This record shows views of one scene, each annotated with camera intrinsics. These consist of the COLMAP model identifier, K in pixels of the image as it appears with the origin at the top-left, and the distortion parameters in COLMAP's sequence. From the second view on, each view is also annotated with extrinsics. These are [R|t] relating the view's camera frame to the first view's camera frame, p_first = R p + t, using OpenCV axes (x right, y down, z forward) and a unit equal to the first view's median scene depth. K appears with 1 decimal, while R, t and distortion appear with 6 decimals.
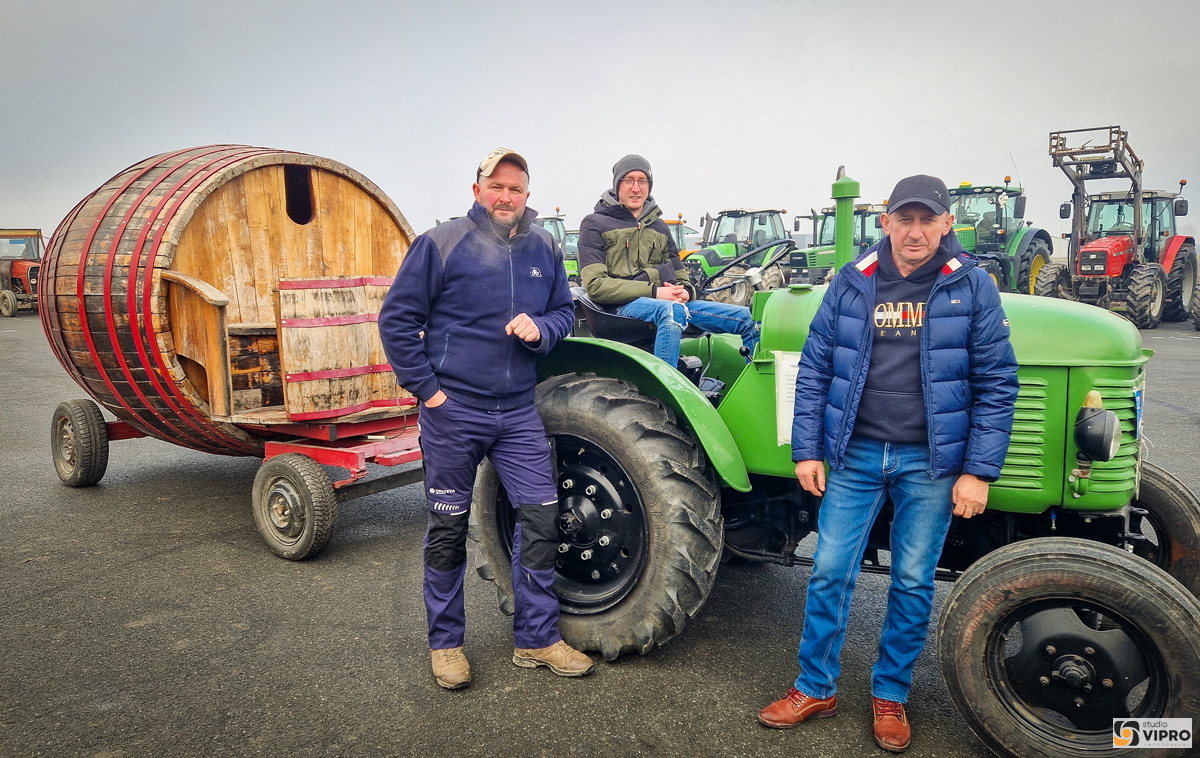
lens RADIAL K [[826.8, 0, 579.0], [0, 826.8, 376.8], [0, 0, 1]] dist [0.076480, -0.086016]
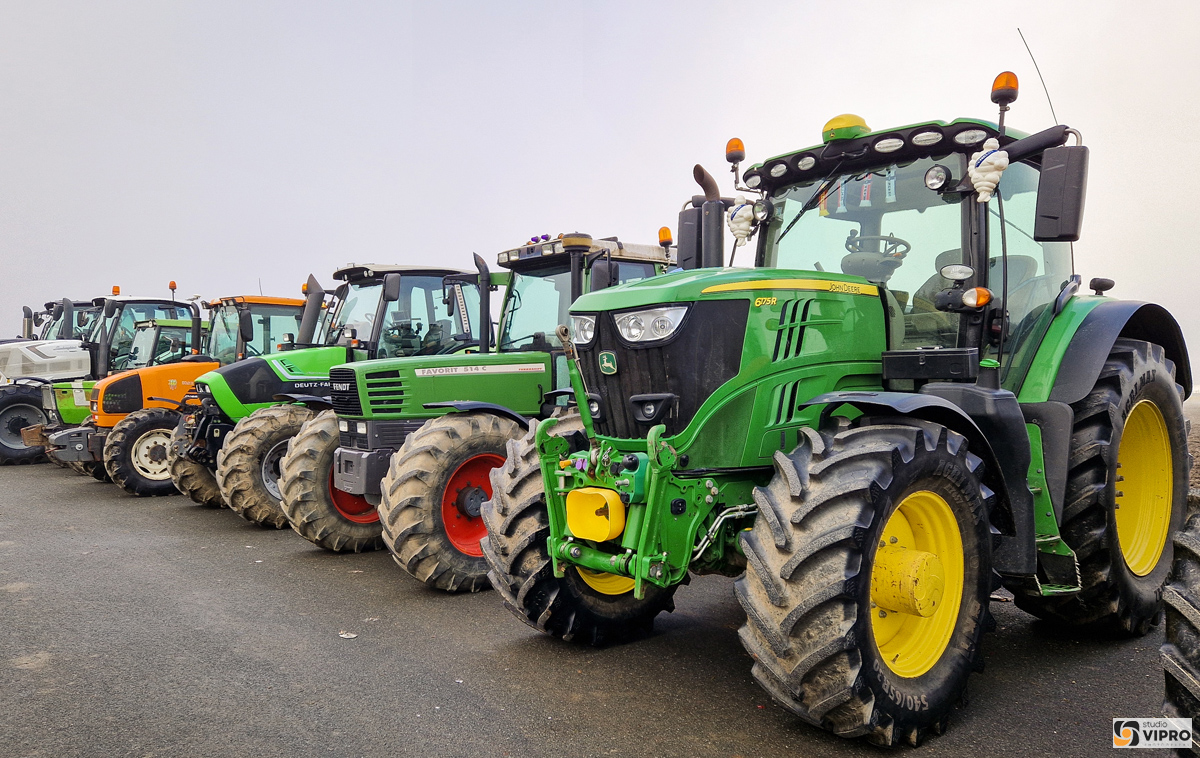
lens RADIAL K [[805.3, 0, 580.8], [0, 805.3, 398.5], [0, 0, 1]] dist [0.050022, -0.000310]
pose [[0.997312, 0.054562, -0.048910, 0.436545], [-0.061408, 0.986529, -0.151621, -0.111130], [0.039979, 0.154217, 0.987228, 0.835614]]
